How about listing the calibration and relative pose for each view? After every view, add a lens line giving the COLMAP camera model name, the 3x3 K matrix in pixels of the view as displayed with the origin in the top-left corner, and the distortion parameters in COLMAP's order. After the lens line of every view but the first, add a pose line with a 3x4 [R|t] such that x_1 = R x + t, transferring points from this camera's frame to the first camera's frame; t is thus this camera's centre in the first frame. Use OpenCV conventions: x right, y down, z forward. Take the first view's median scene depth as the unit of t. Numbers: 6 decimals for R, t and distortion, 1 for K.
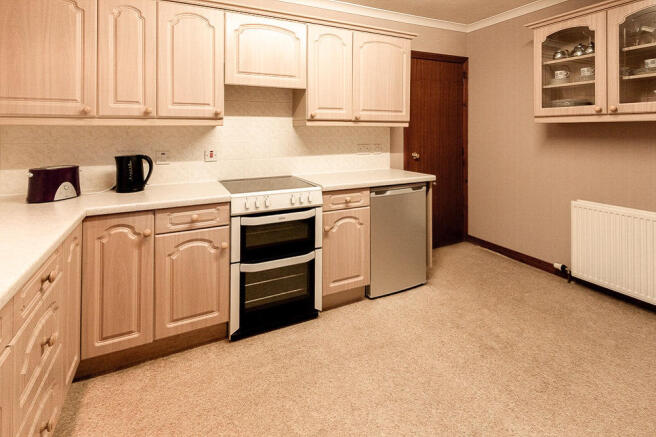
lens RADIAL K [[316.0, 0, 328.0], [0, 316.0, 218.5], [0, 0, 1]] dist [0.000564, 0.000072]
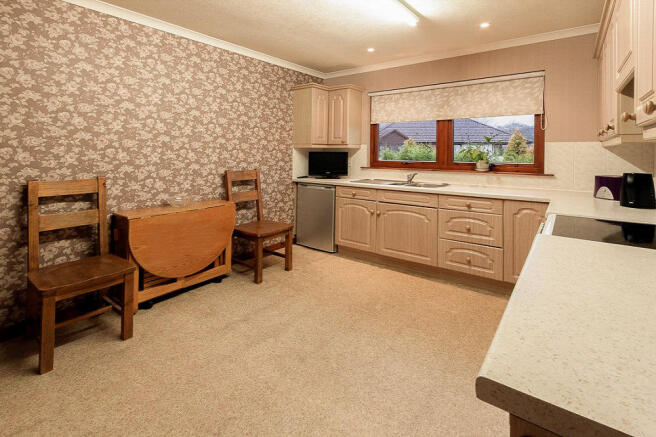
lens RADIAL K [[316.0, 0, 328.0], [0, 316.0, 218.5], [0, 0, 1]] dist [0.000564, 0.000072]
pose [[-0.894669, 0.094094, -0.436709, 0.810310], [-0.120771, 0.890222, 0.439227, -0.383660], [0.430096, 0.445704, -0.785090, 1.653426]]
